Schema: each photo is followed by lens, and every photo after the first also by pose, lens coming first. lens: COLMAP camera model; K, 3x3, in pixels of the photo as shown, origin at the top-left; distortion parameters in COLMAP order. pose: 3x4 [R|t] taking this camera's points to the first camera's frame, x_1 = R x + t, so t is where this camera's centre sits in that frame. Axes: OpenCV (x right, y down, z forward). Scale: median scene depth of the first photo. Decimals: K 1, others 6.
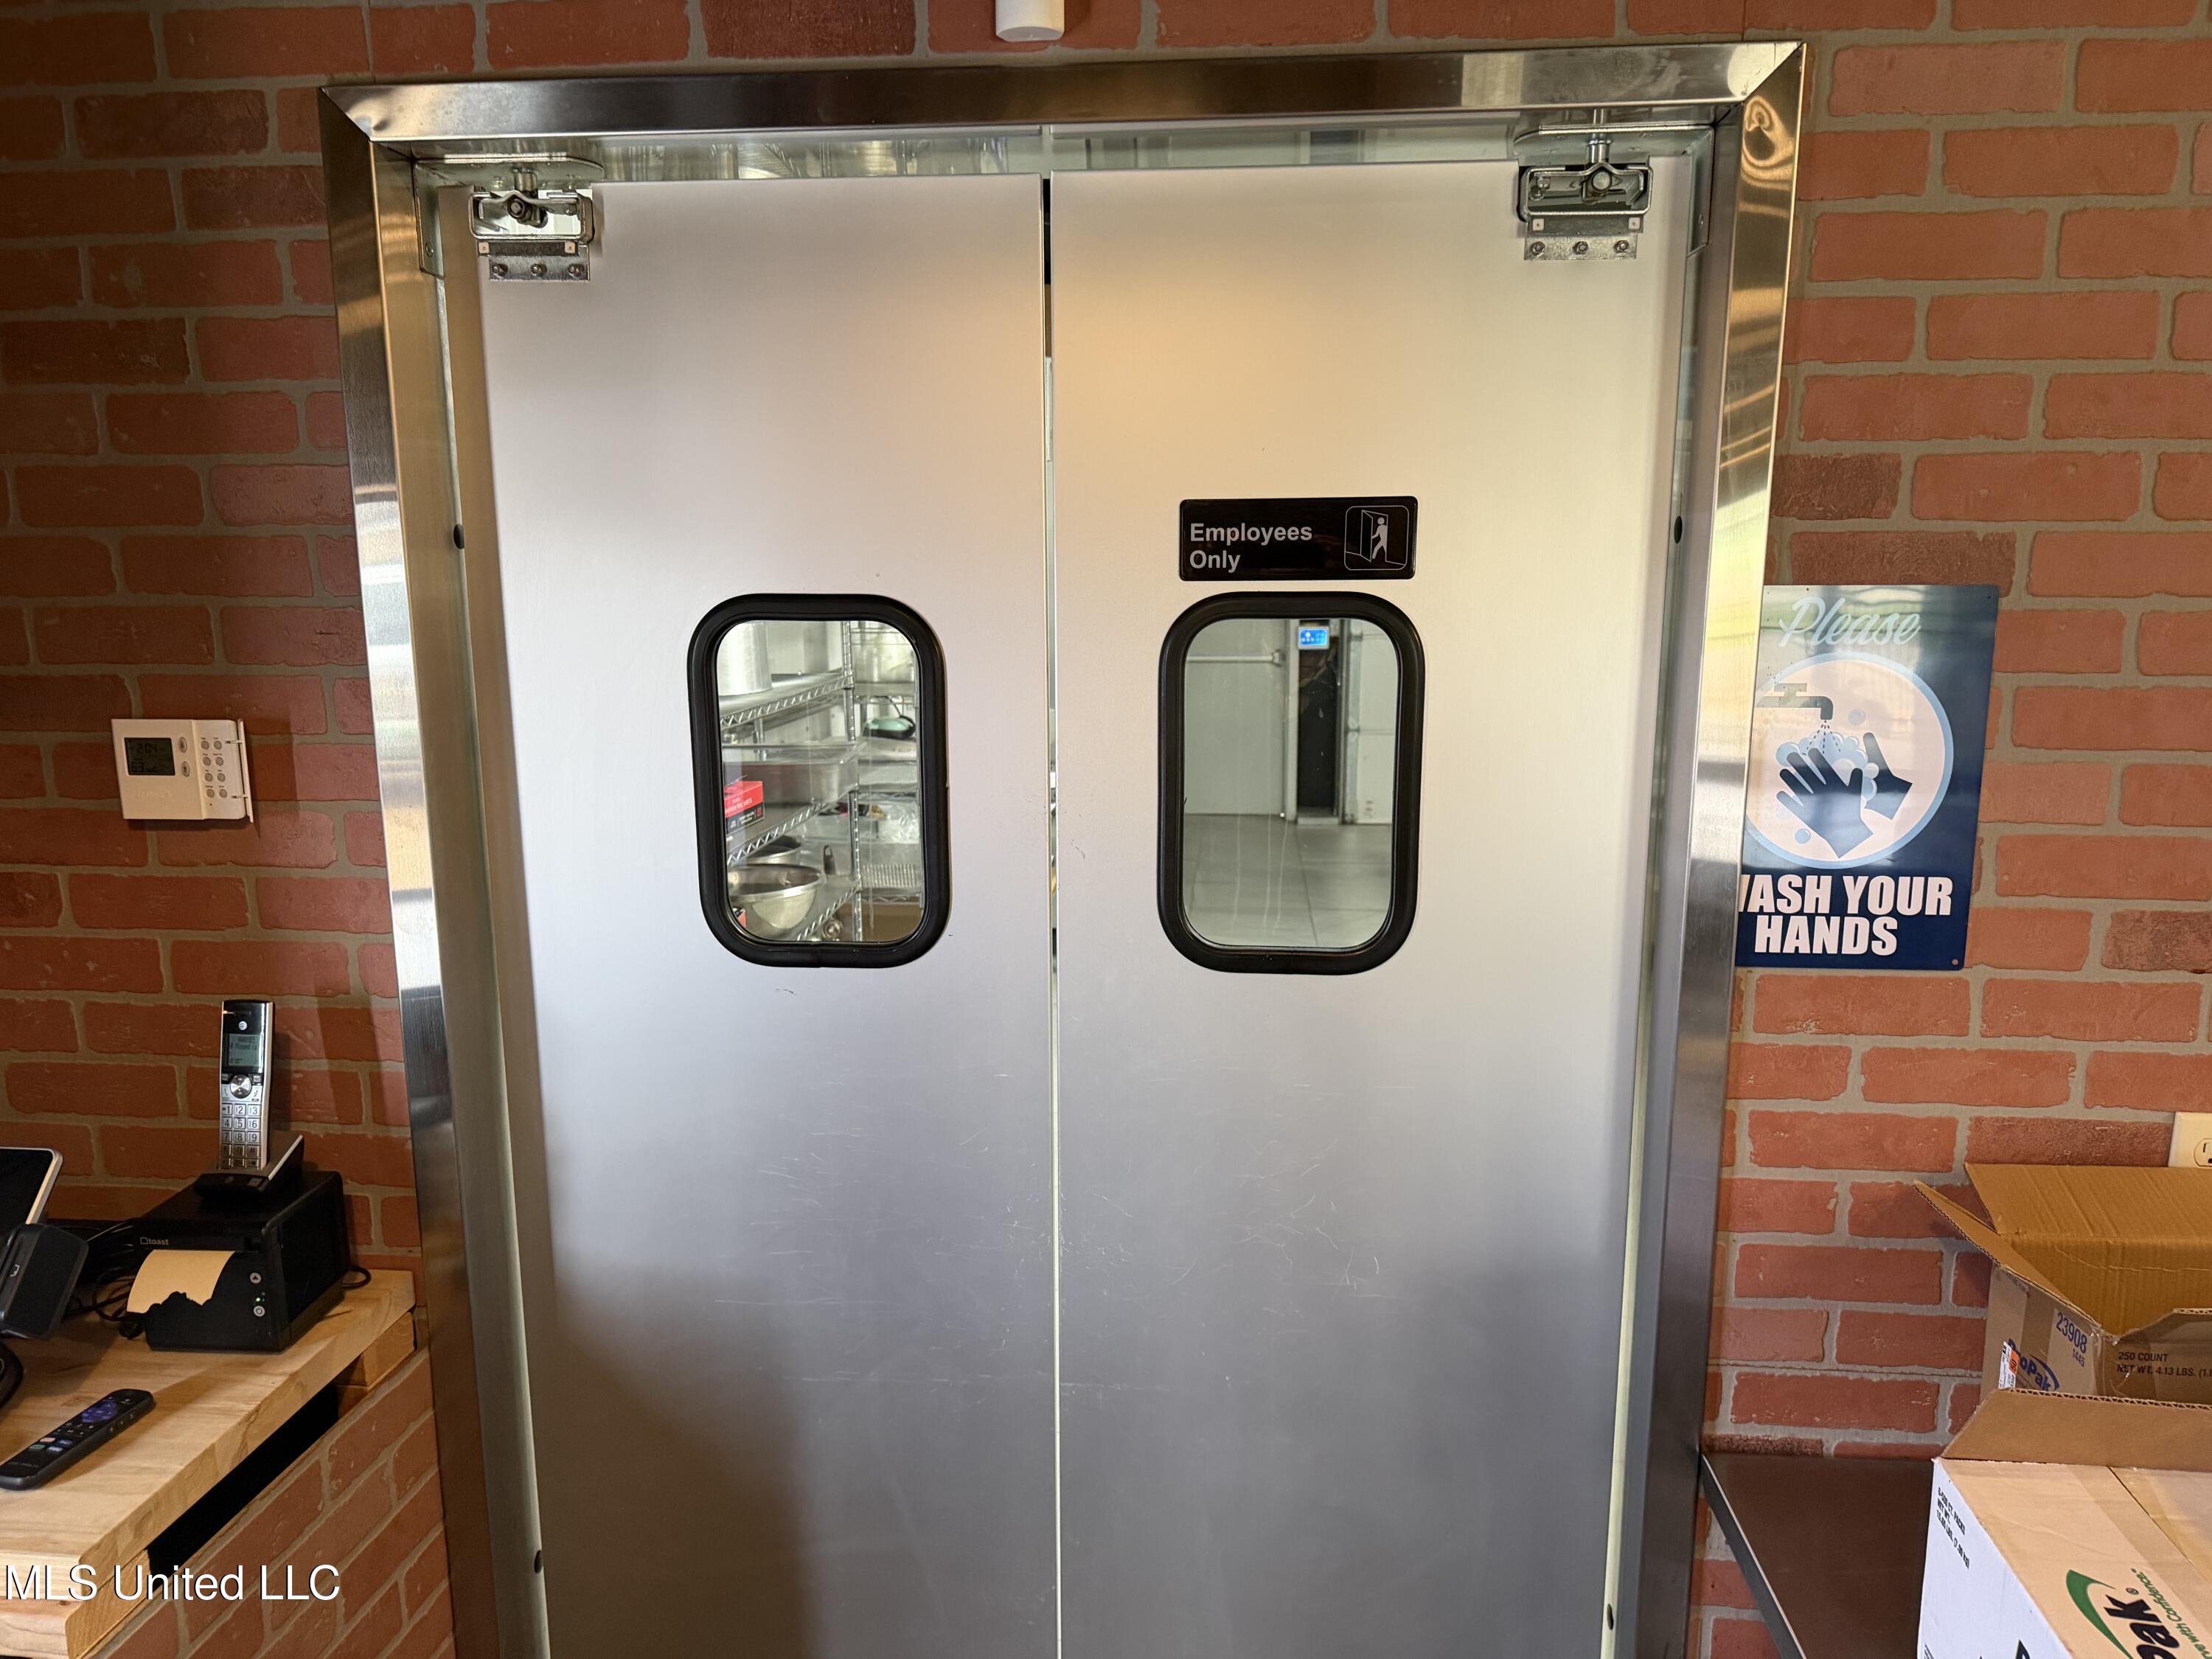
lens RADIAL K [[1572.6, 0, 1102.3], [0, 1572.6, 836.8], [0, 0, 1]] dist [0.033459, -0.042578]
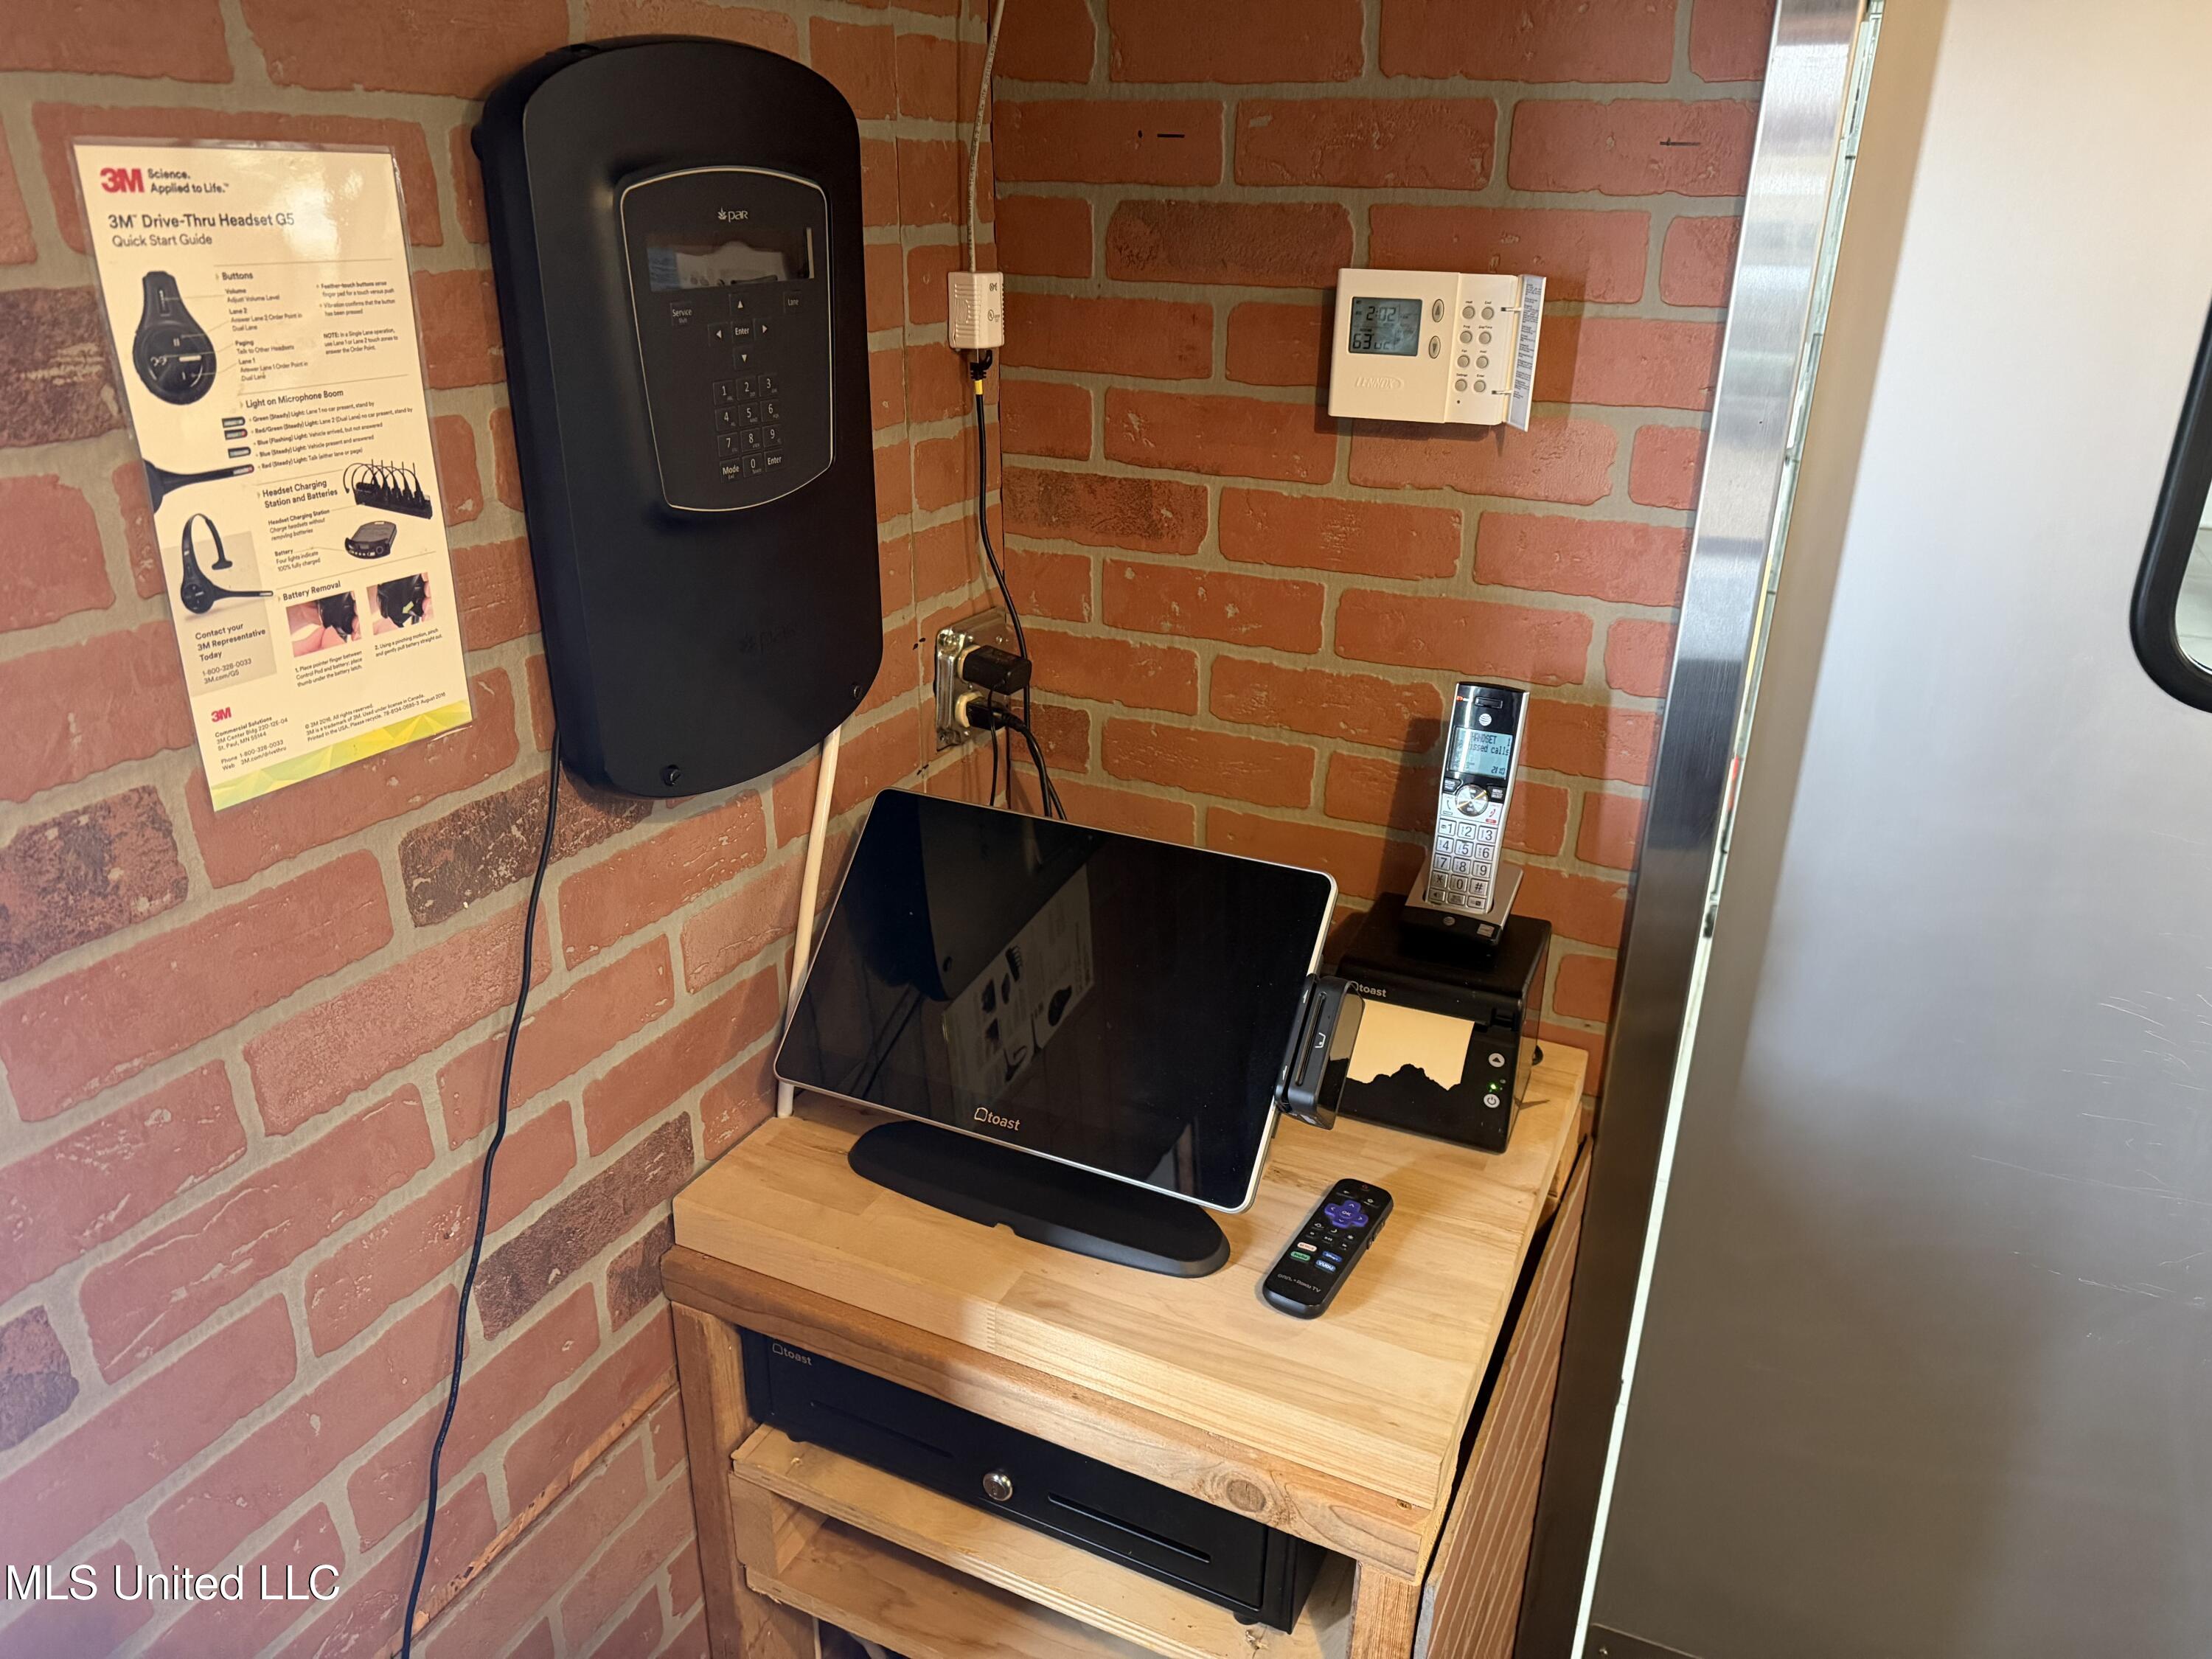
lens RADIAL K [[1572.6, 0, 1149.9], [0, 1572.6, 846.3], [0, 0, 1]] dist [0.033459, -0.042578]
pose [[0.947760, 0.141016, -0.286121, -0.456255], [-0.075919, 0.970921, 0.227045, 0.022562], [0.309818, -0.193462, 0.930906, 0.255937]]
